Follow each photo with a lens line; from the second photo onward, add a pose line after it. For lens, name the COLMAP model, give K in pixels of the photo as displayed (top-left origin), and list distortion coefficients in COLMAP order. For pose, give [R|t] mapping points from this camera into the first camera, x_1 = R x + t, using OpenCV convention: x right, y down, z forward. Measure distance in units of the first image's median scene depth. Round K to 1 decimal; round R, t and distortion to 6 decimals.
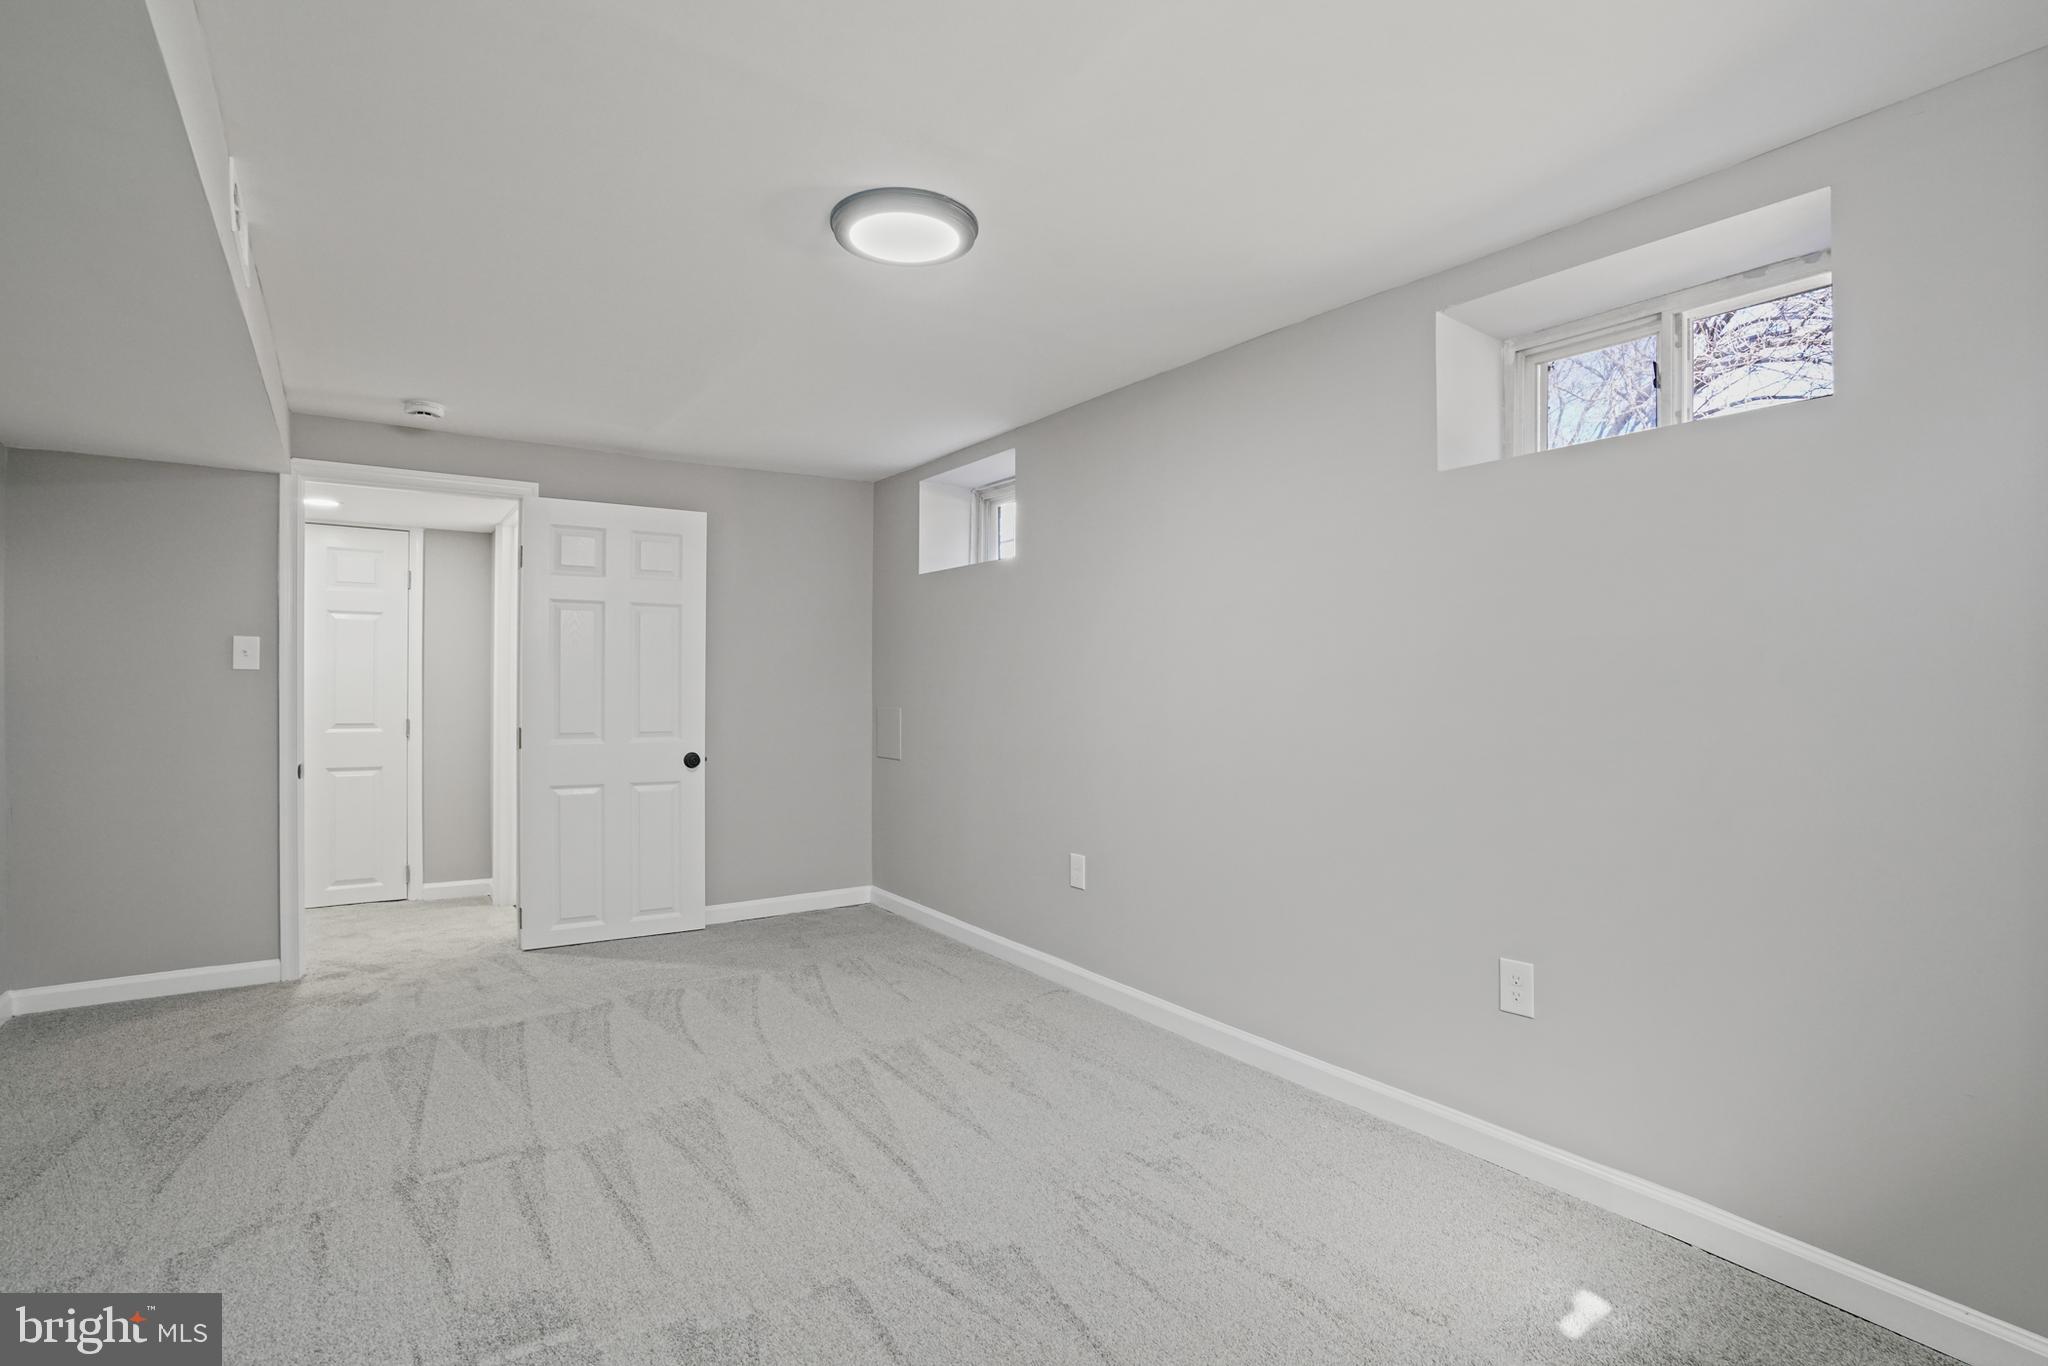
lens RADIAL K [[952.5, 0, 1006.6], [0, 952.5, 689.3], [0, 0, 1]] dist [-0.056603, 0.020451]
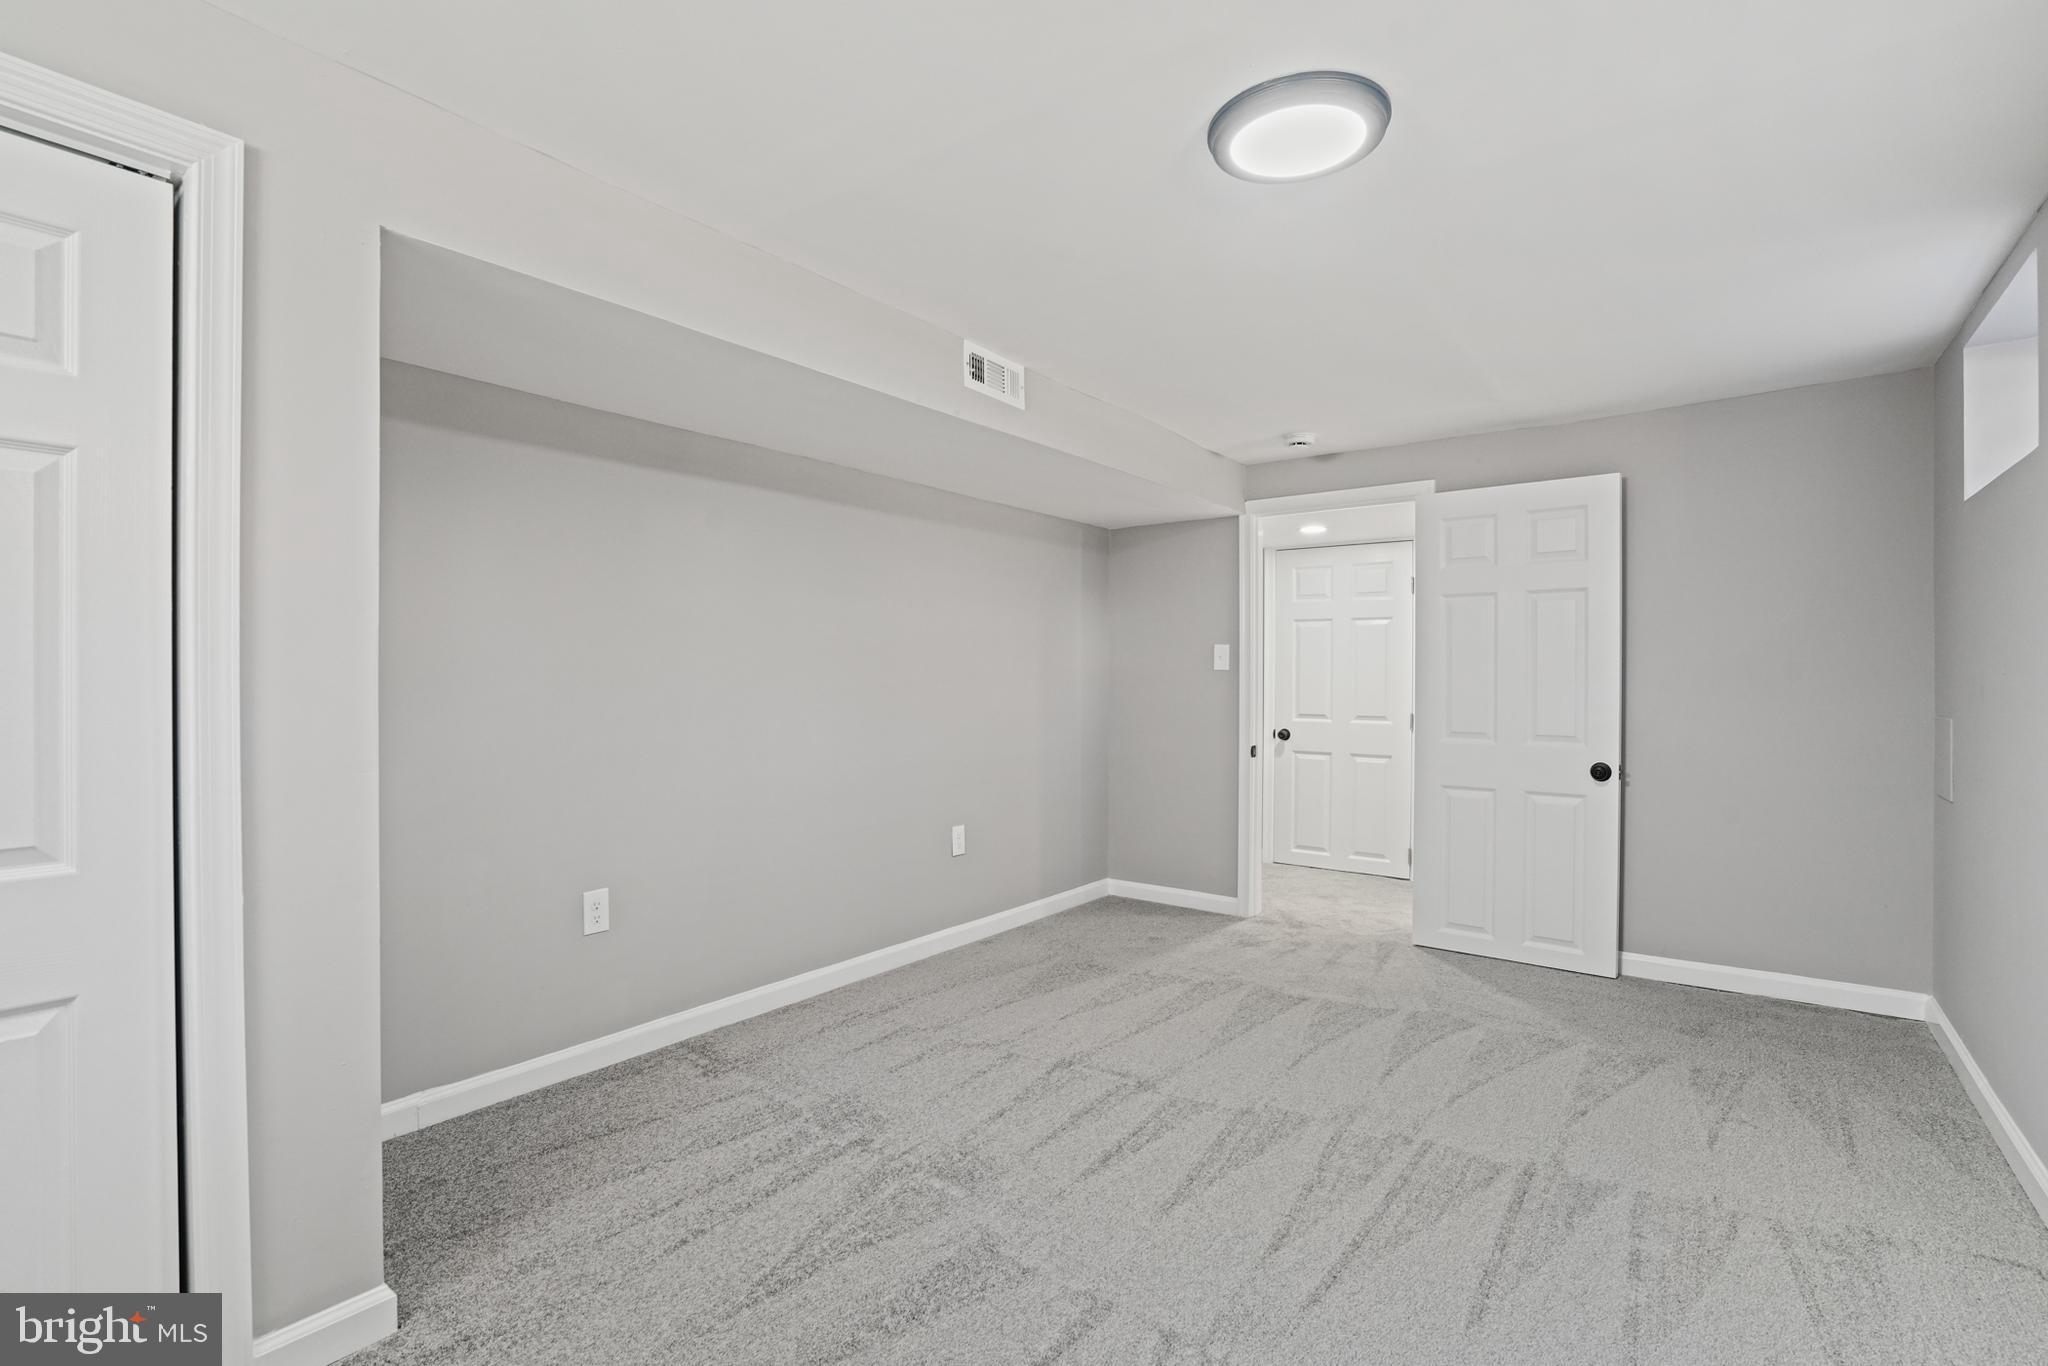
lens RADIAL K [[952.5, 0, 1012.5], [0, 952.5, 673.3], [0, 0, 1]] dist [-0.056603, 0.020451]
pose [[0.308148, -0.009188, -0.951294, 0.357758], [-0.005353, 0.999921, -0.011392, -0.000199], [0.951323, 0.008602, 0.308075, 0.307014]]
